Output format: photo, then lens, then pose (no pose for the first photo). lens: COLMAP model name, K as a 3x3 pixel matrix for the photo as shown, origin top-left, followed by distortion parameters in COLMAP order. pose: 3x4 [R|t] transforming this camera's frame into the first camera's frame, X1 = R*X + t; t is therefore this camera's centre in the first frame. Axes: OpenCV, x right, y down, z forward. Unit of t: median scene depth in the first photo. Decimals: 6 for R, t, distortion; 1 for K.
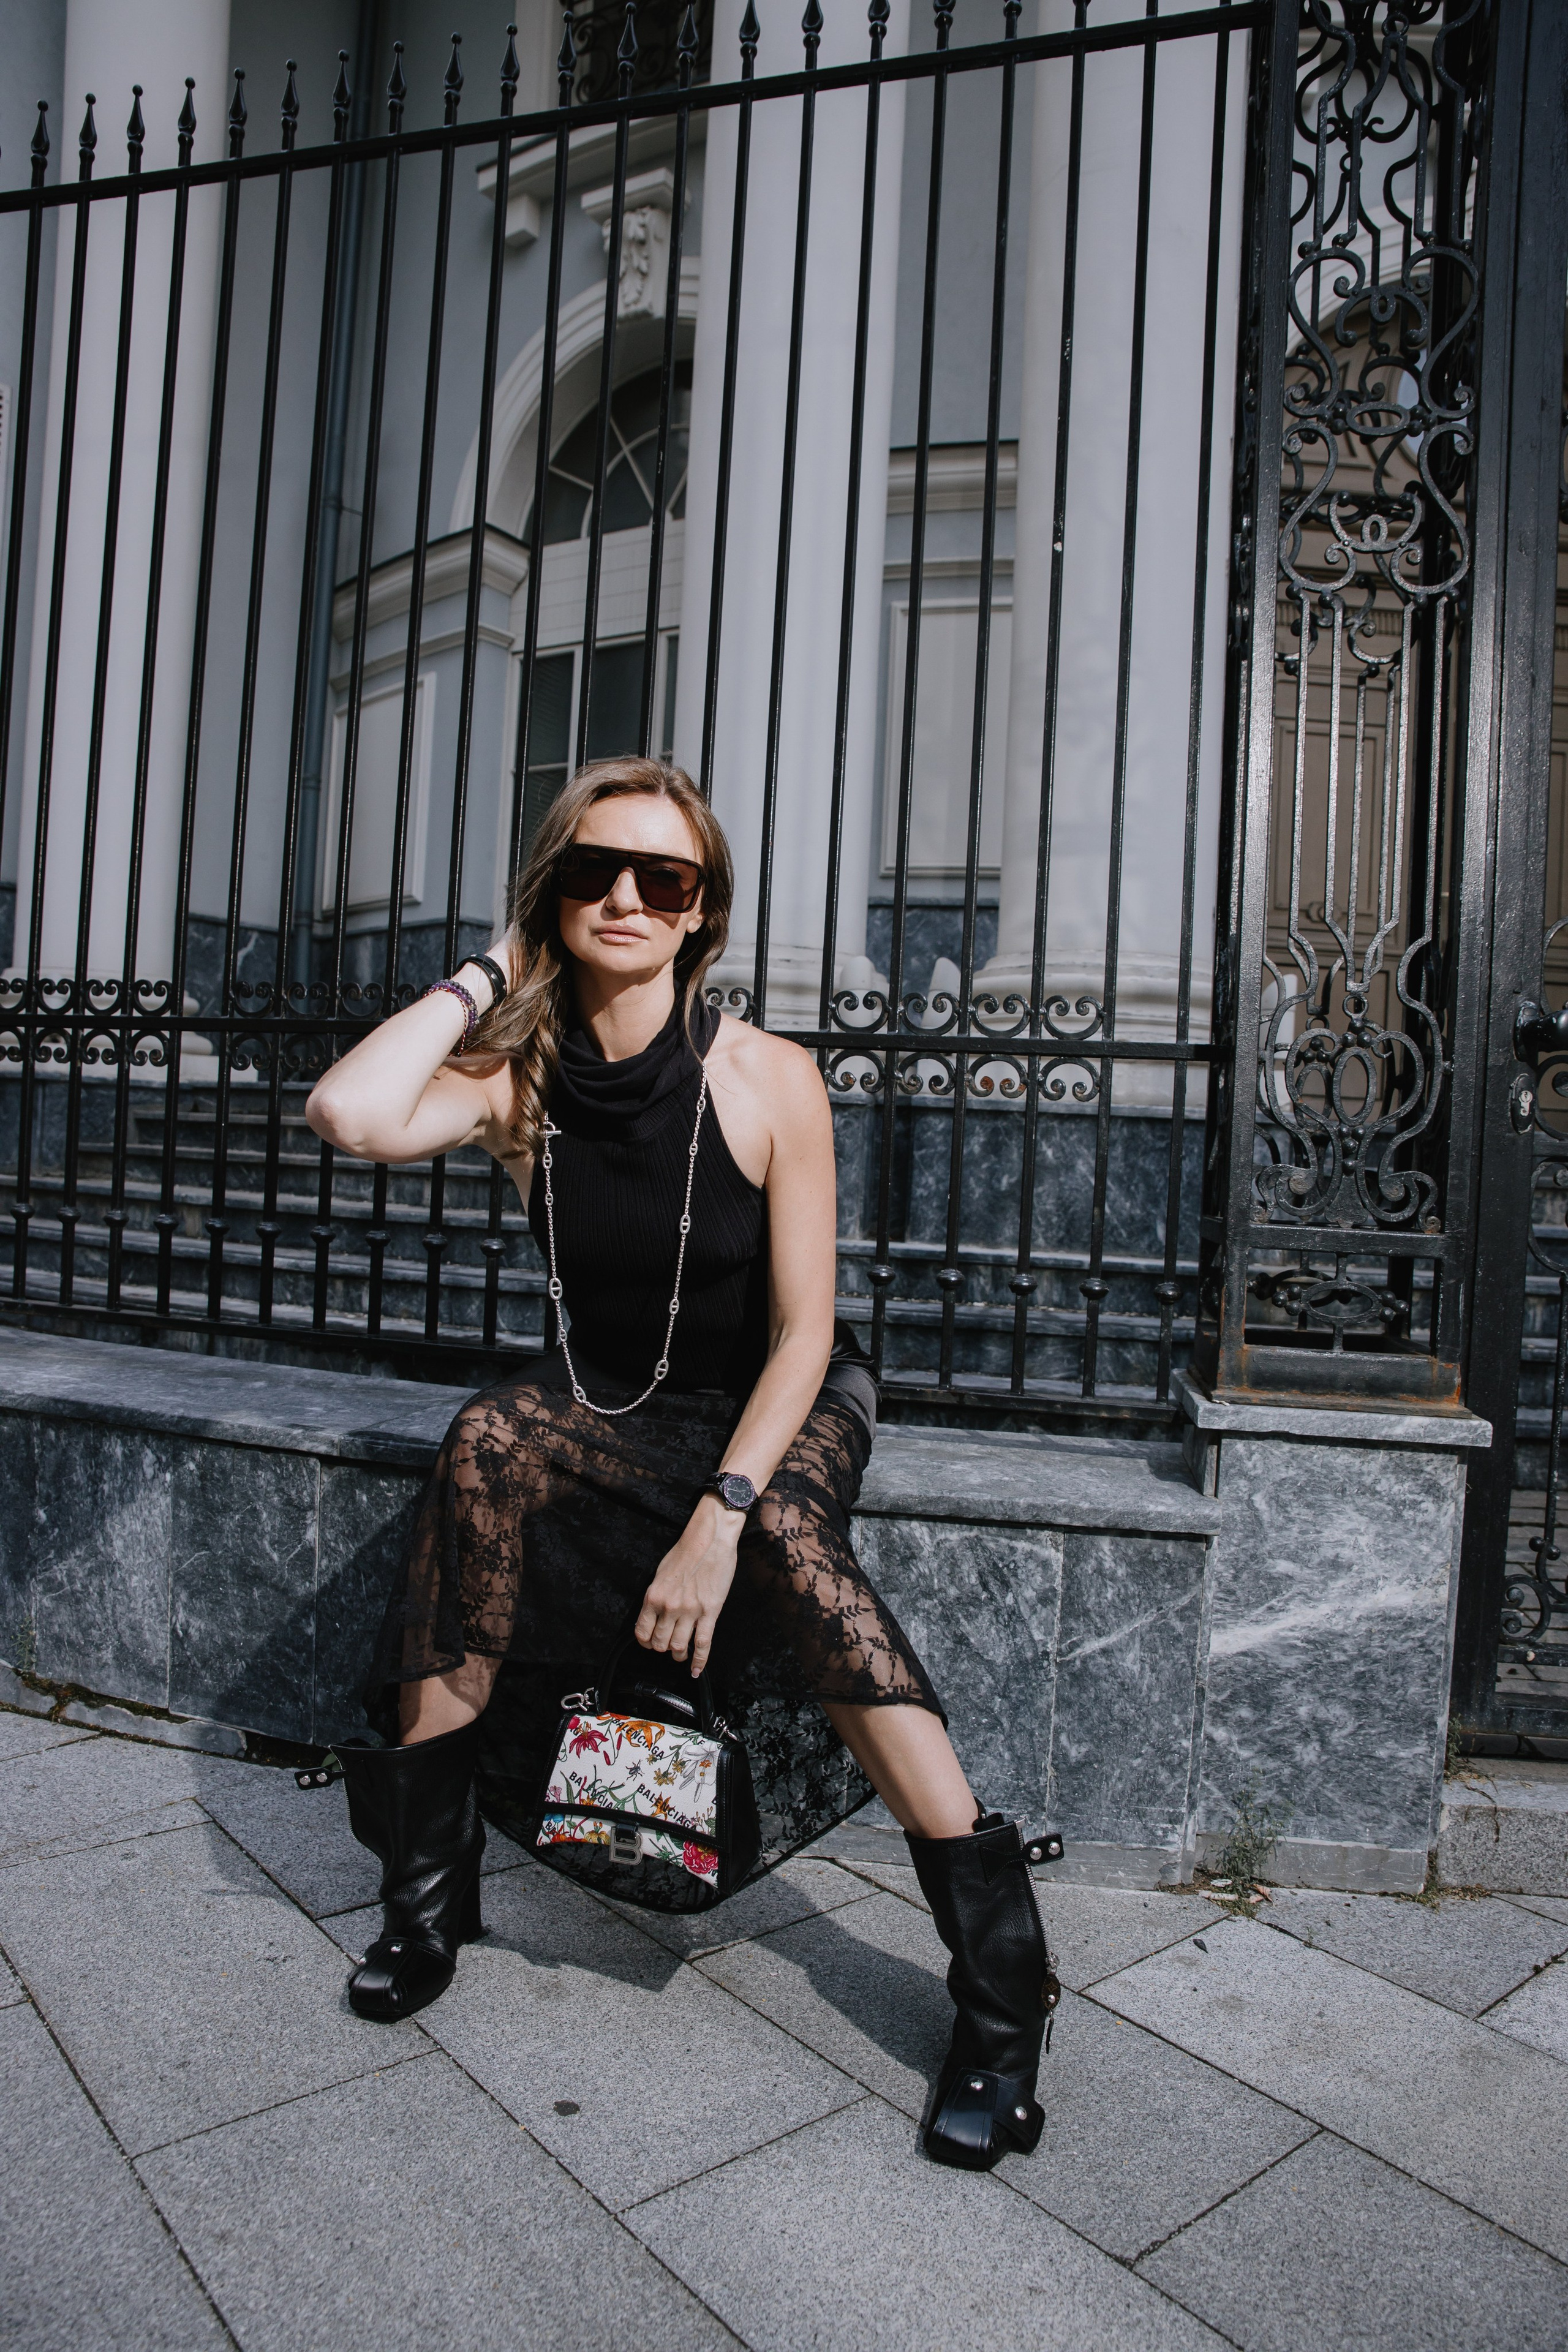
lens RADIAL K [[1582.9, 0, 784.9], [0, 1582.9, 1173.5], [0, 0, 1]] dist [-0.128982, 0.085675]
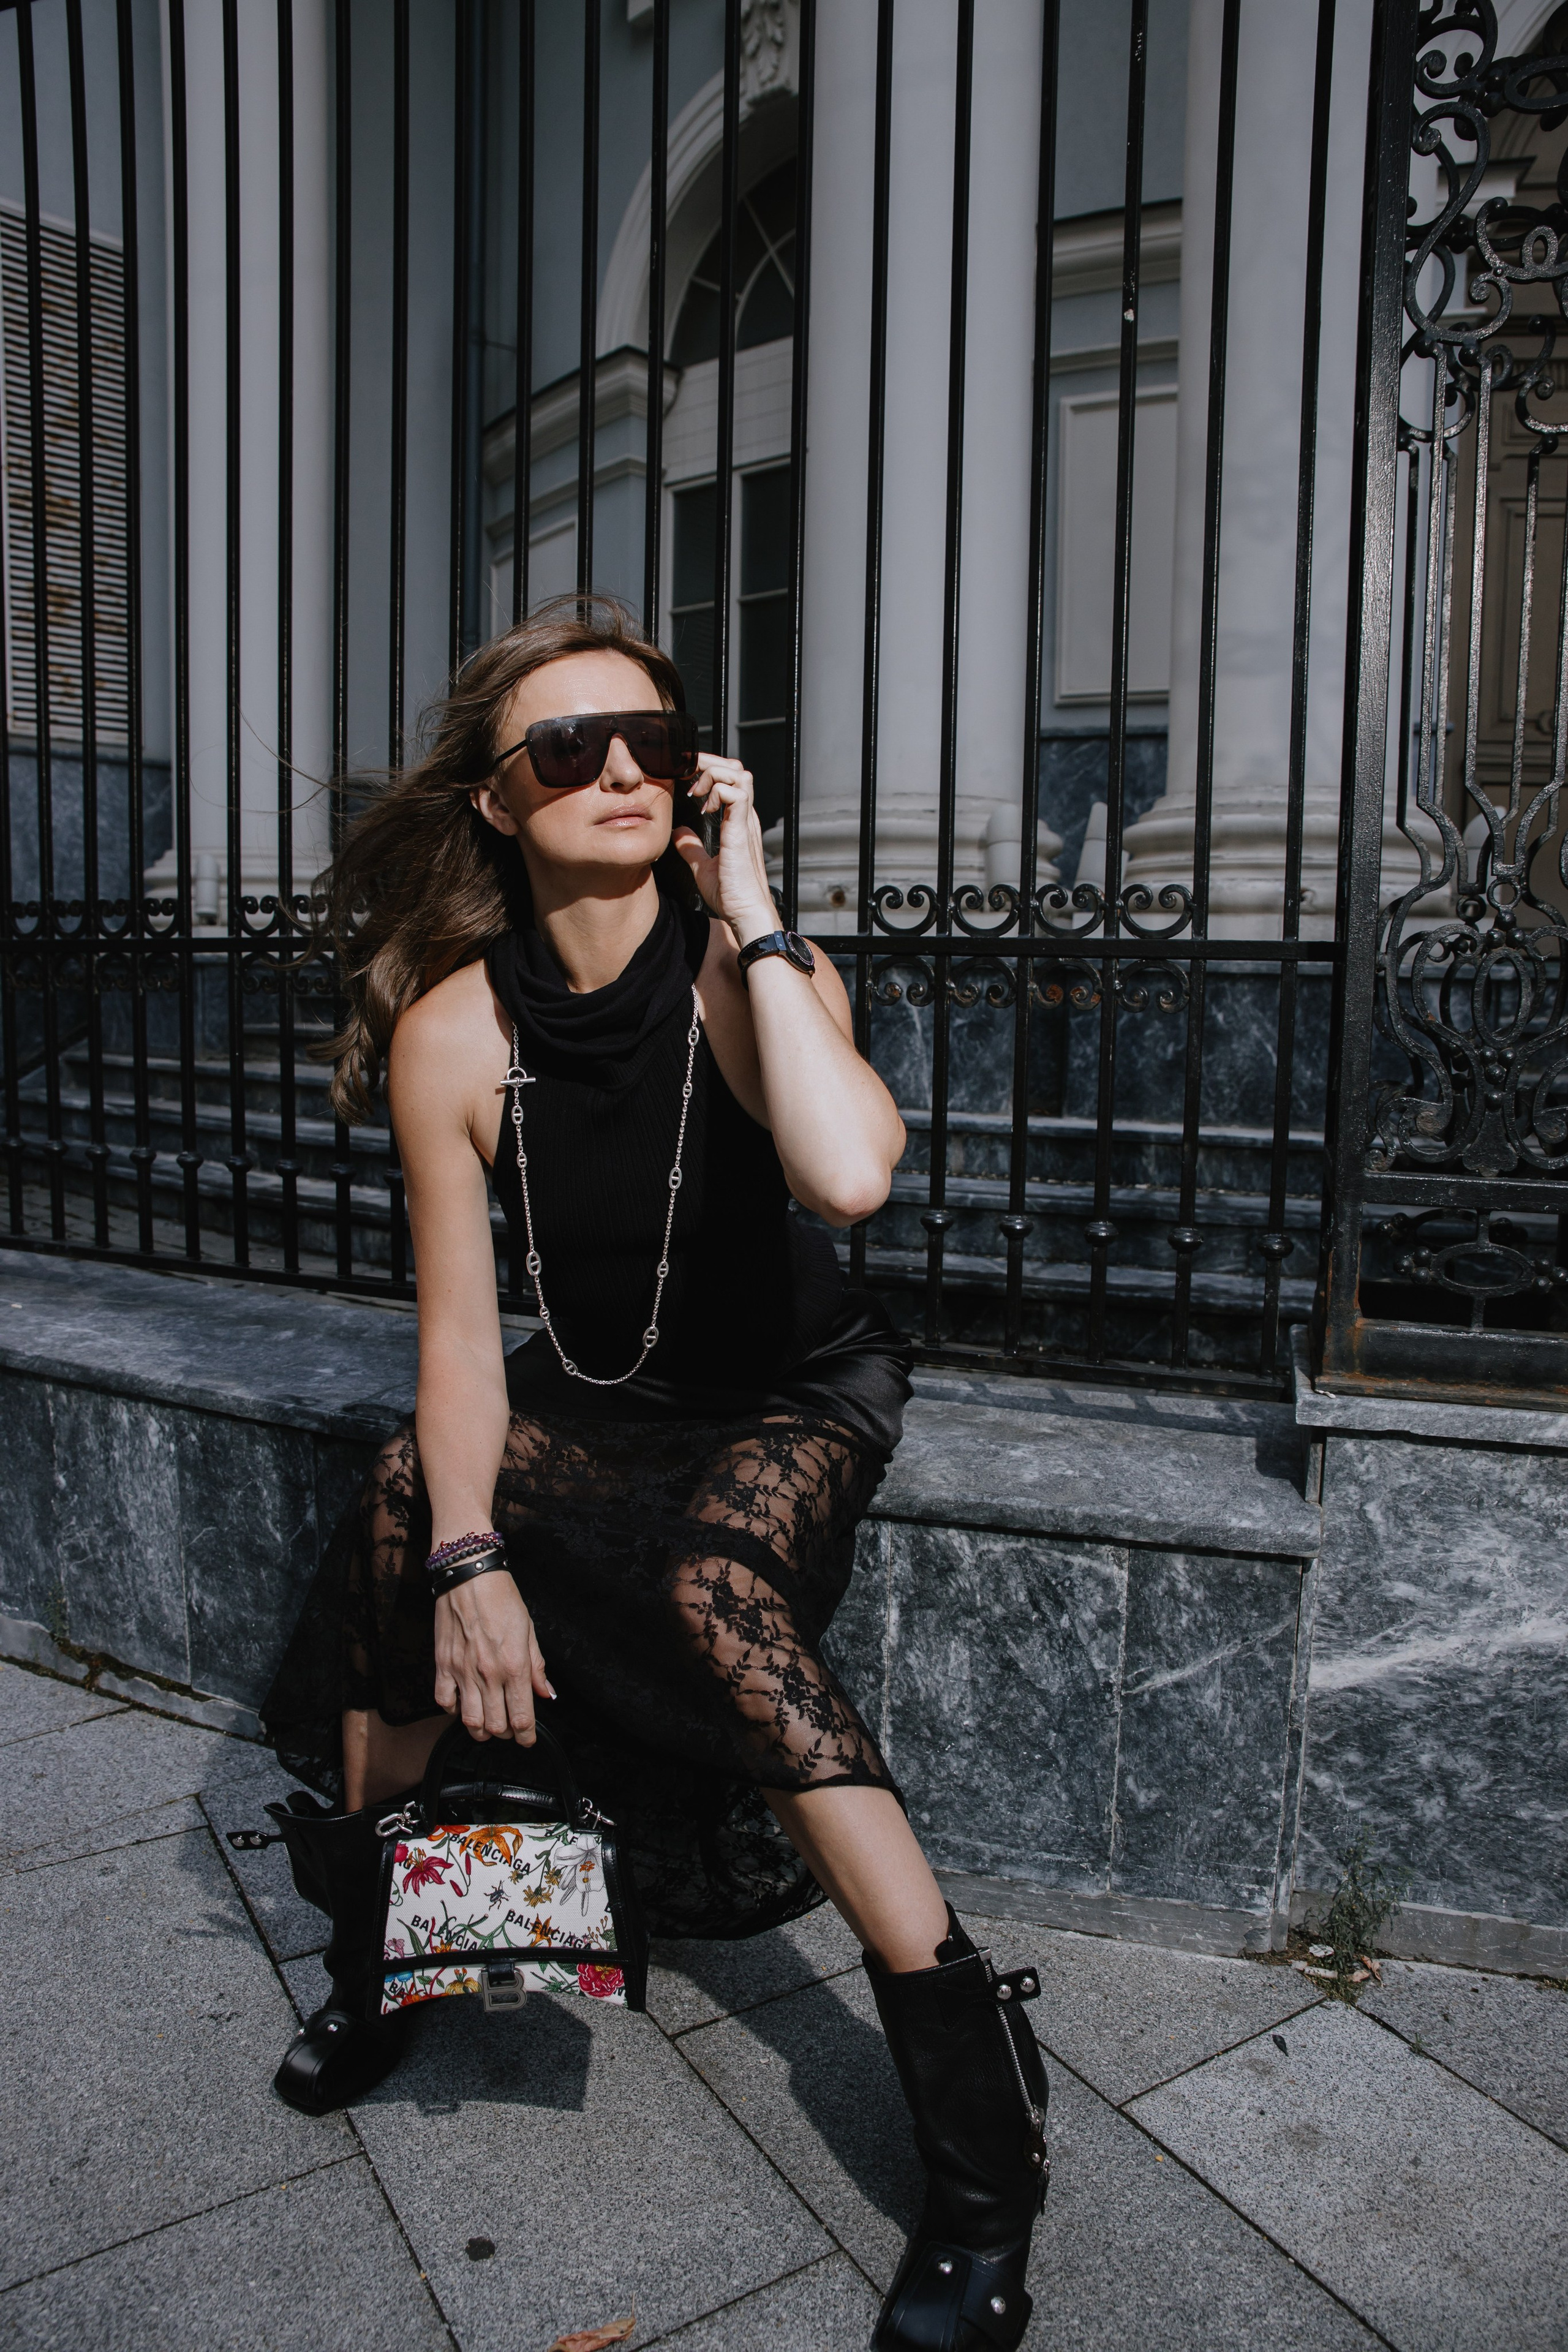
lens RADIAL K [[1582.9, 0, 784.9], [0, 1582.9, 1173.5], [0, 0, 1]] dist [-0.128982, 0.085675]
pose [[0.988927, -0.017059, -0.147417, 0.122549], [0.032739, 0.993975, 0.104605, -0.061278], [0.144744, -0.108273, 0.983527, 0.175976]]
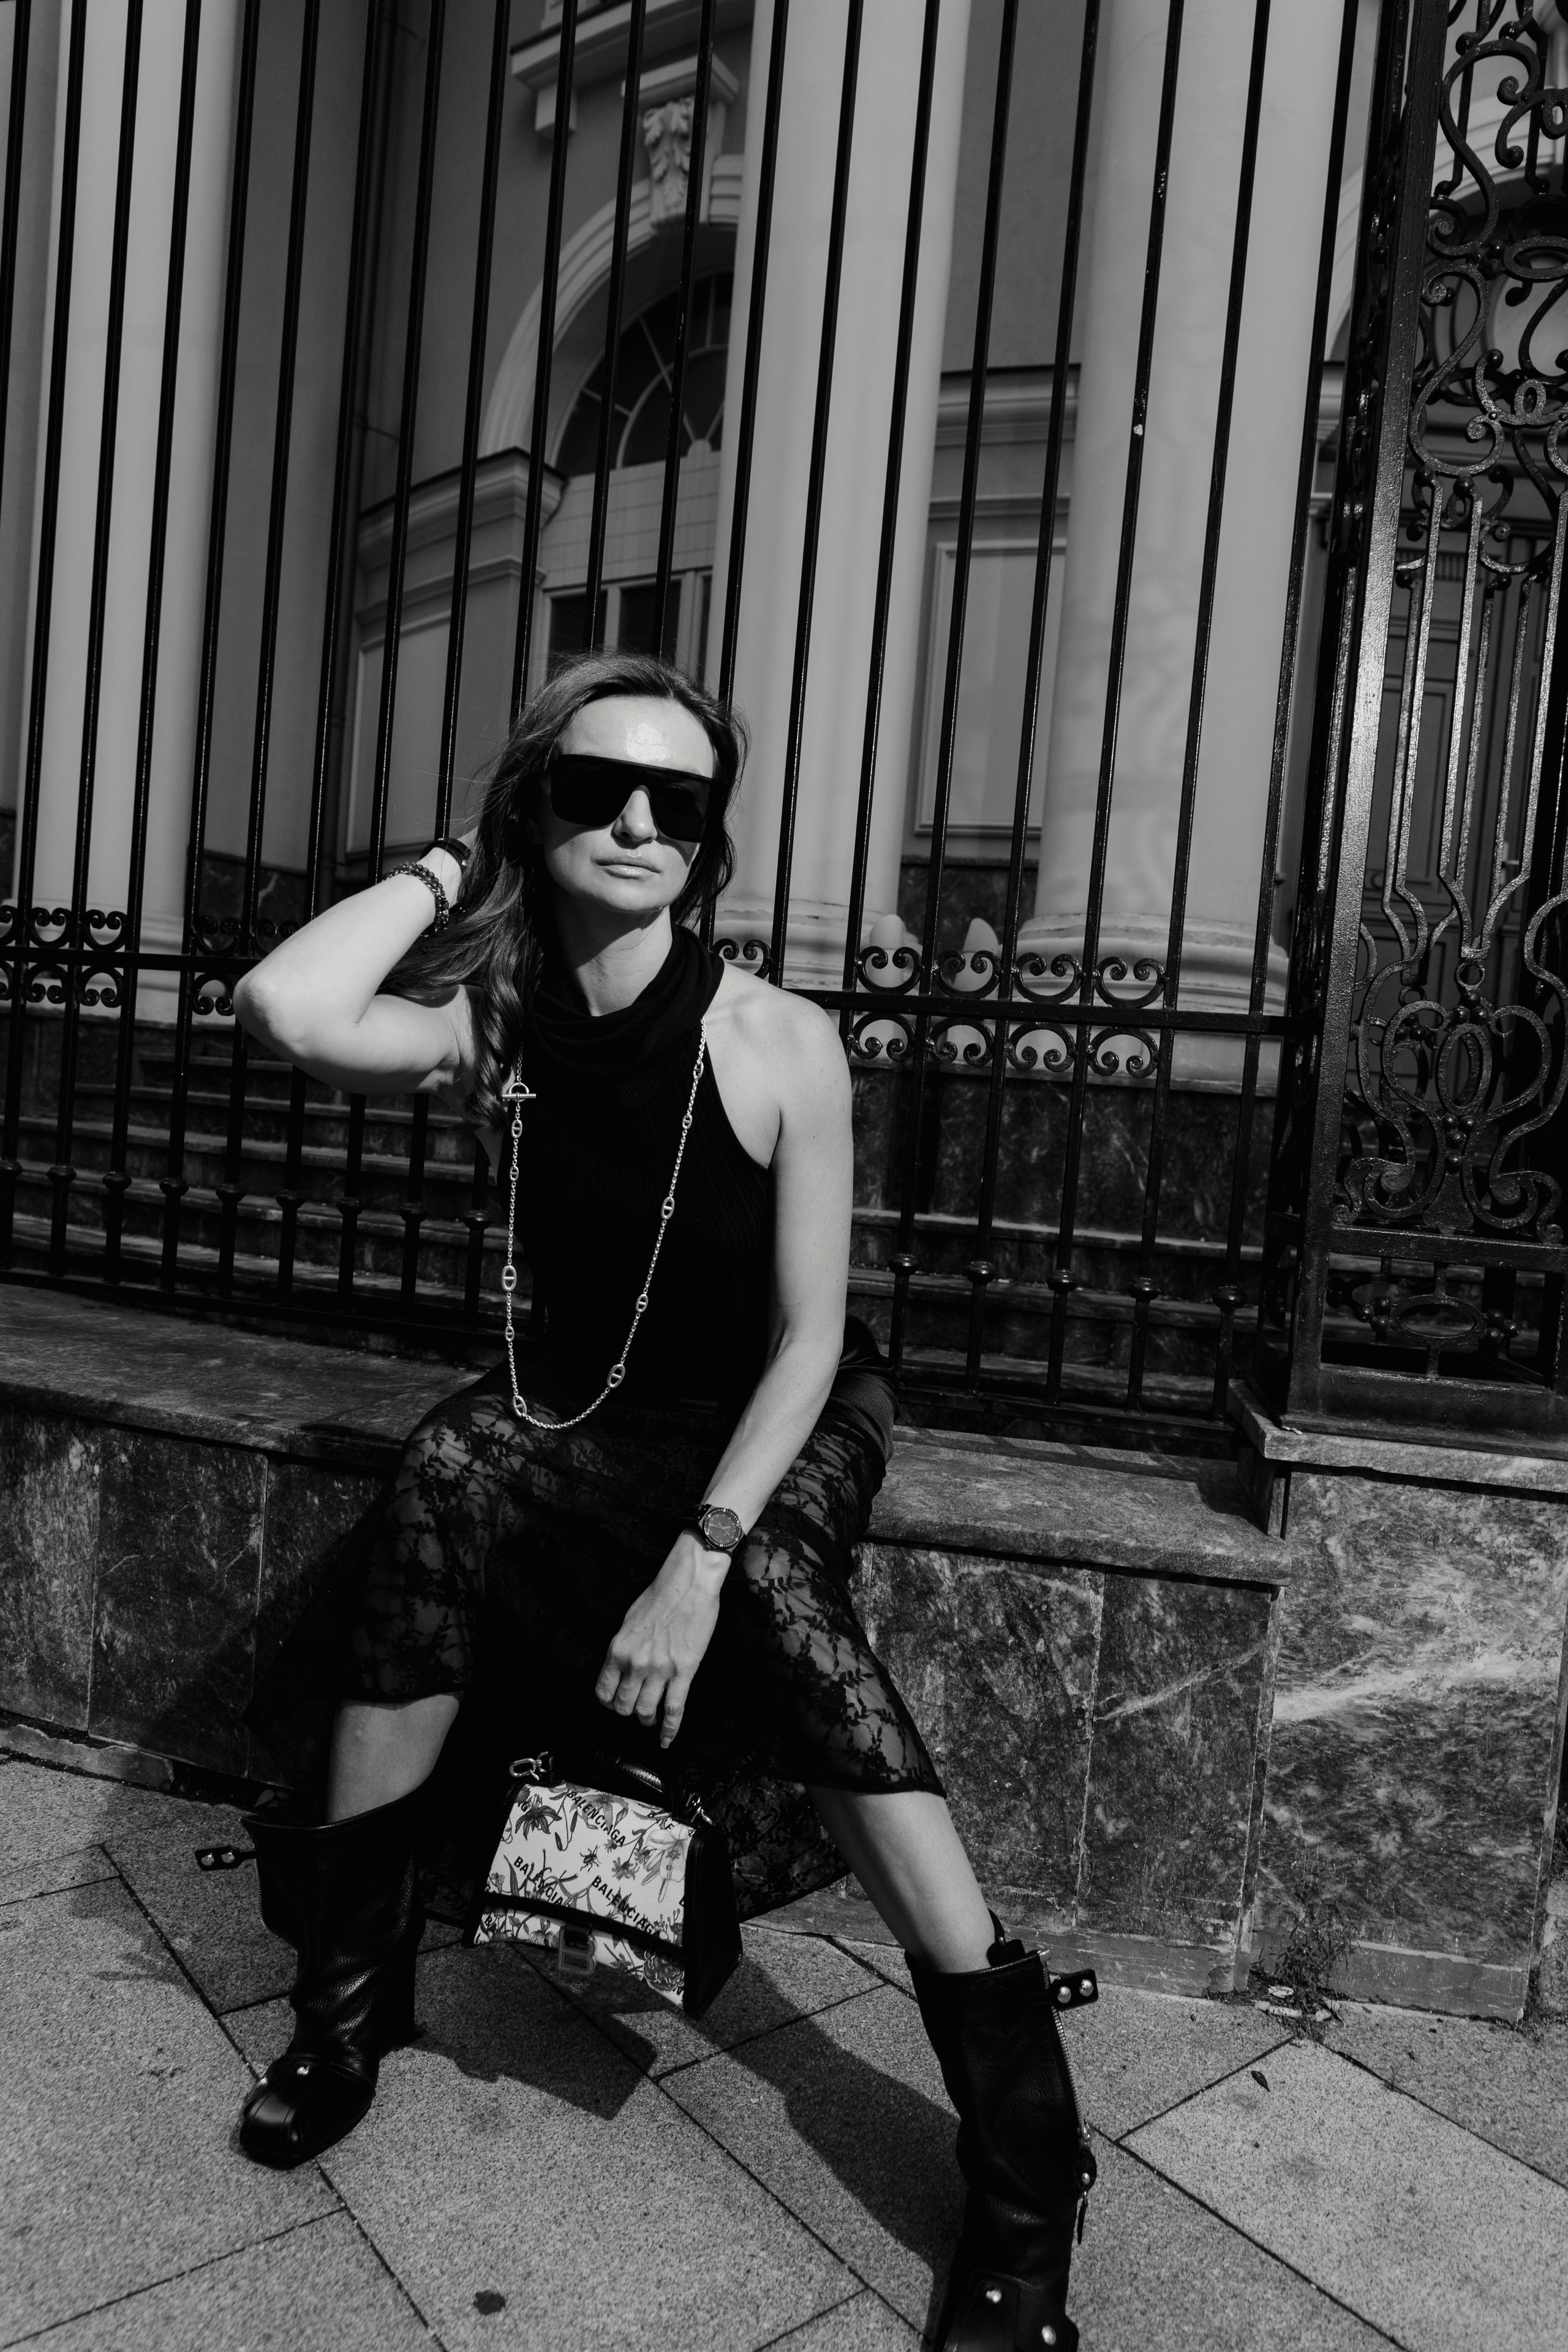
lens RADIAL K [[1539.9, 0, 786.4], [0, 1539.9, 1173.3], [0, 0, 1]] dist [0.004437, -0.006117]
pose [[0.999443, 0.029518, -0.015555, 0.007314], [-0.029077, 0.999188, 0.027873, -0.011783], [0.016365, -0.027405, 0.999490, 0.144576]]
